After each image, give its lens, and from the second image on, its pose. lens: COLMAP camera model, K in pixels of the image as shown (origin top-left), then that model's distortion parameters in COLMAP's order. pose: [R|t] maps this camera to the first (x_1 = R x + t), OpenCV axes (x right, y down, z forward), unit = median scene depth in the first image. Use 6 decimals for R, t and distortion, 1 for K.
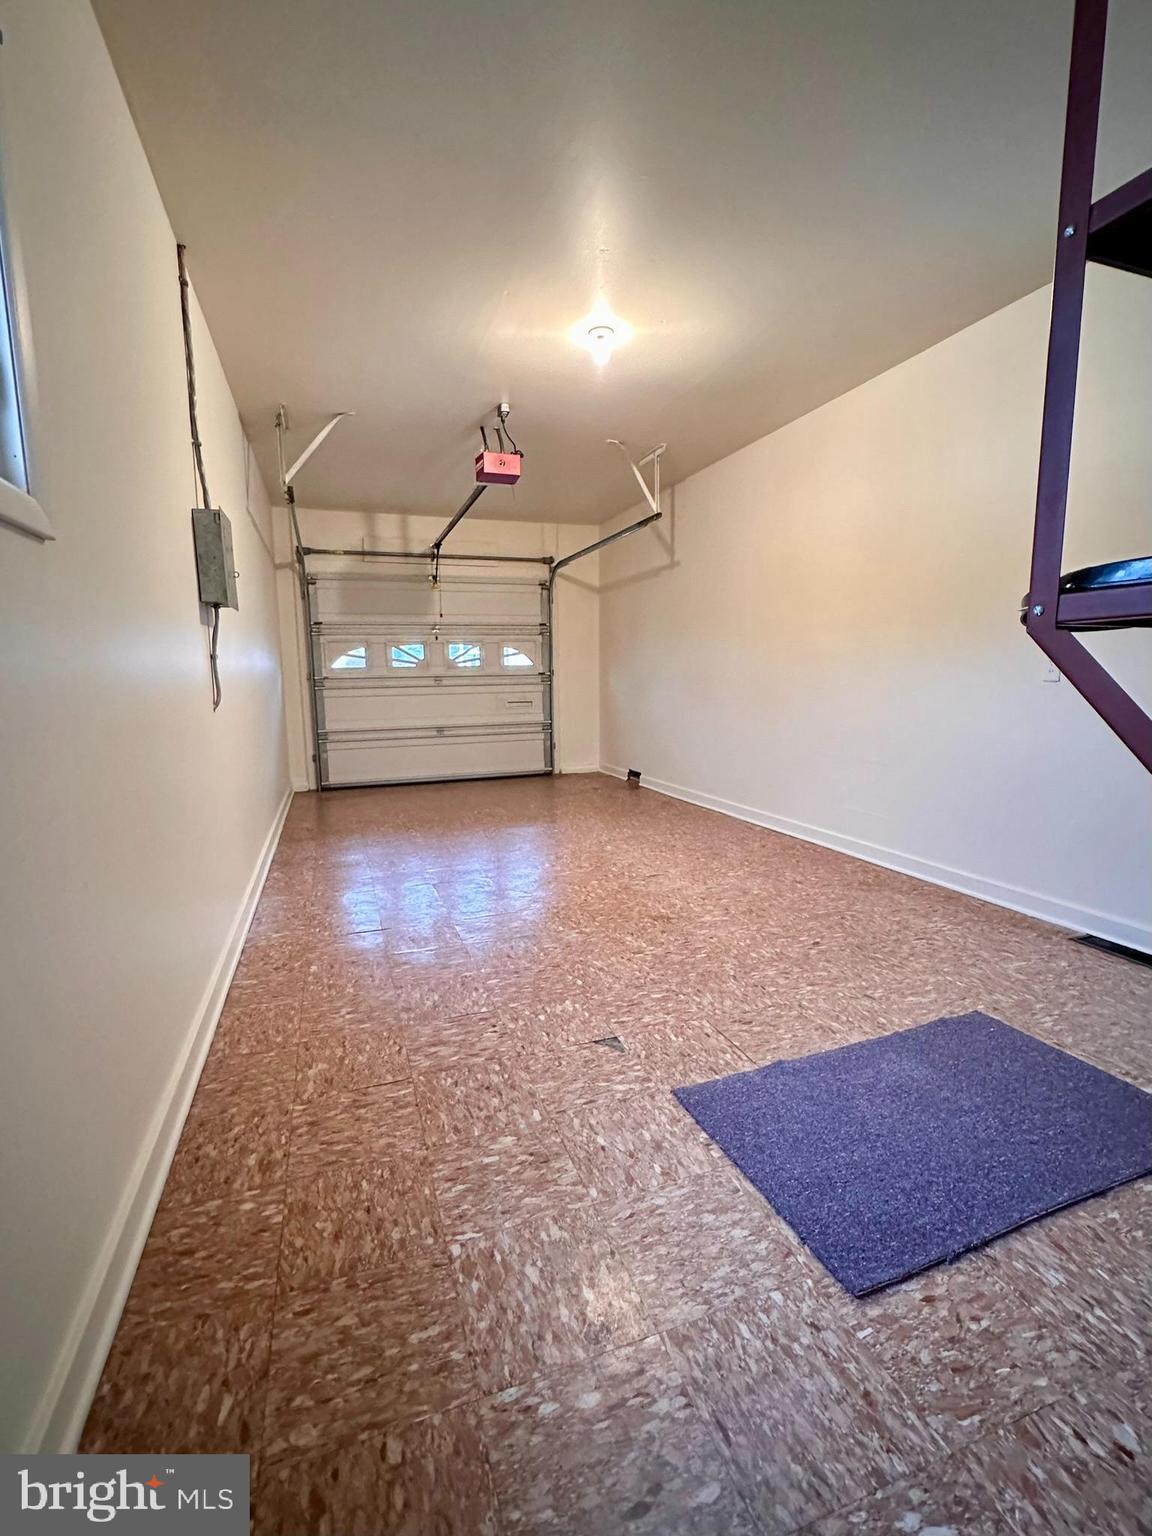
lens RADIAL K [[620.6, 0, 576.0], [0, 620.6, 768.0], [0, 0, 1]] dist [0.002721, 0.000295]
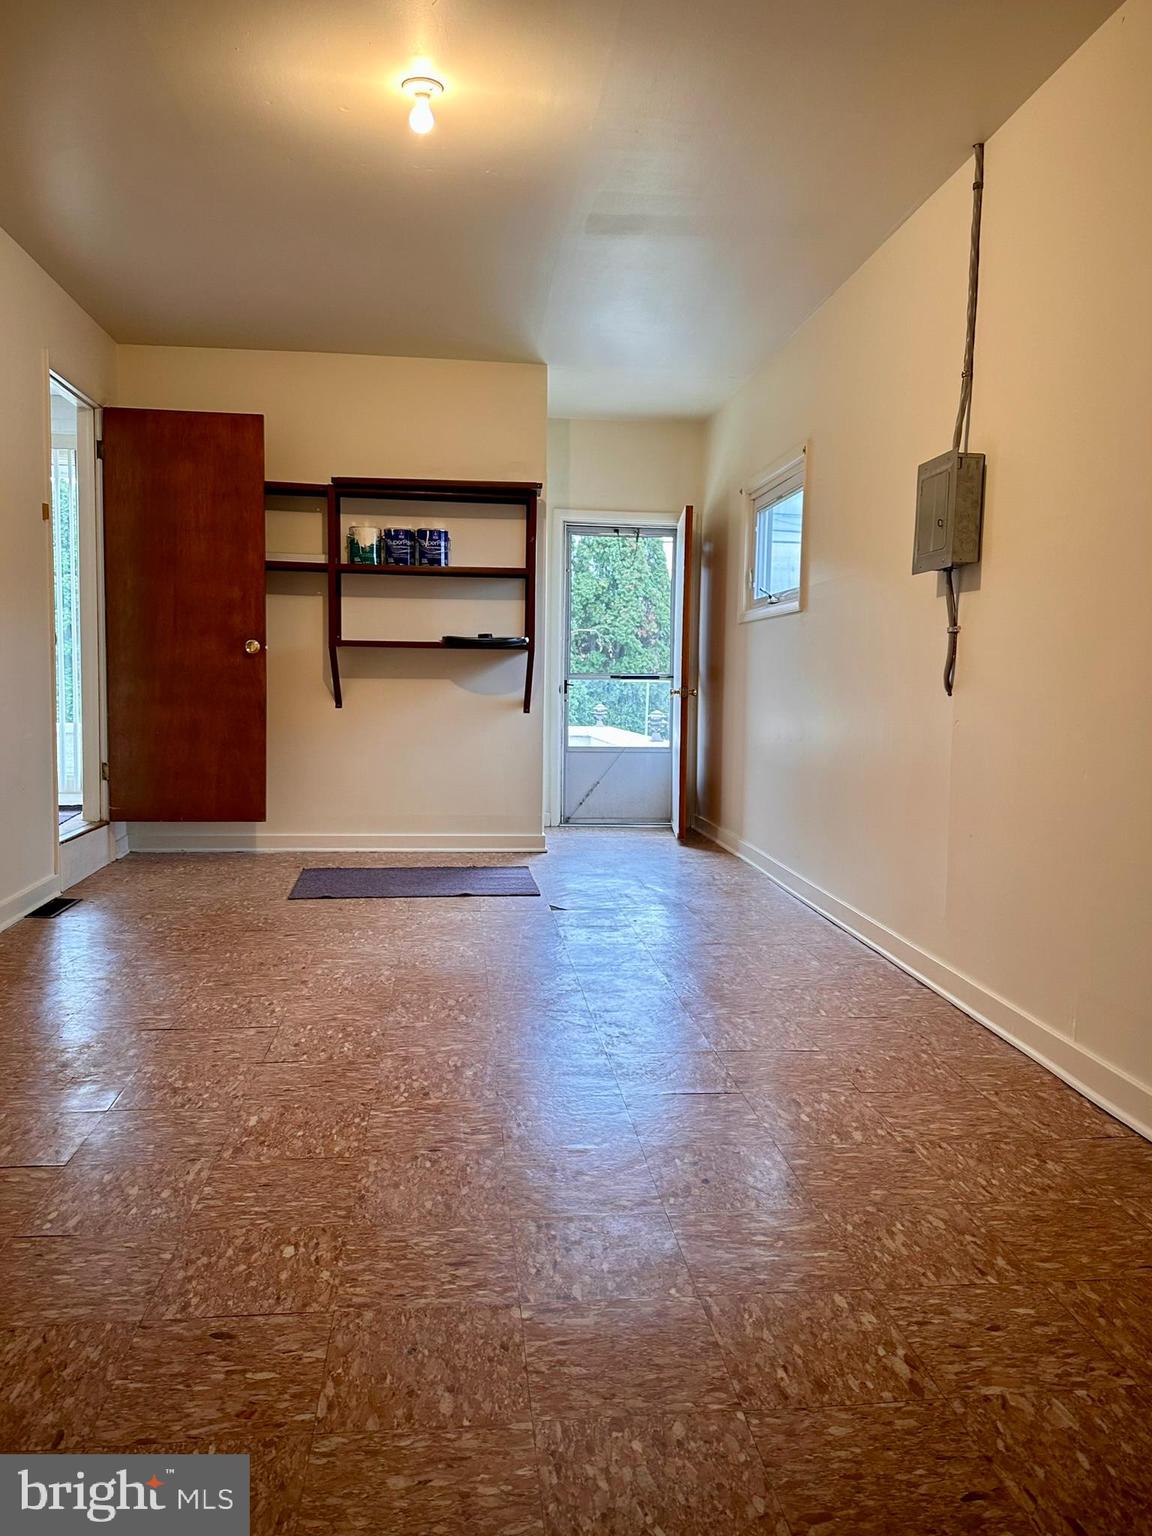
lens RADIAL K [[1076.4, 0, 576.0], [0, 1076.4, 768.0], [0, 0, 1]] dist [0.107063, -0.133460]
pose [[-0.966883, -0.026311, 0.253859, -0.348947], [0.033507, 0.972976, 0.228464, -0.256589], [-0.253009, 0.229404, -0.939872, 1.861221]]
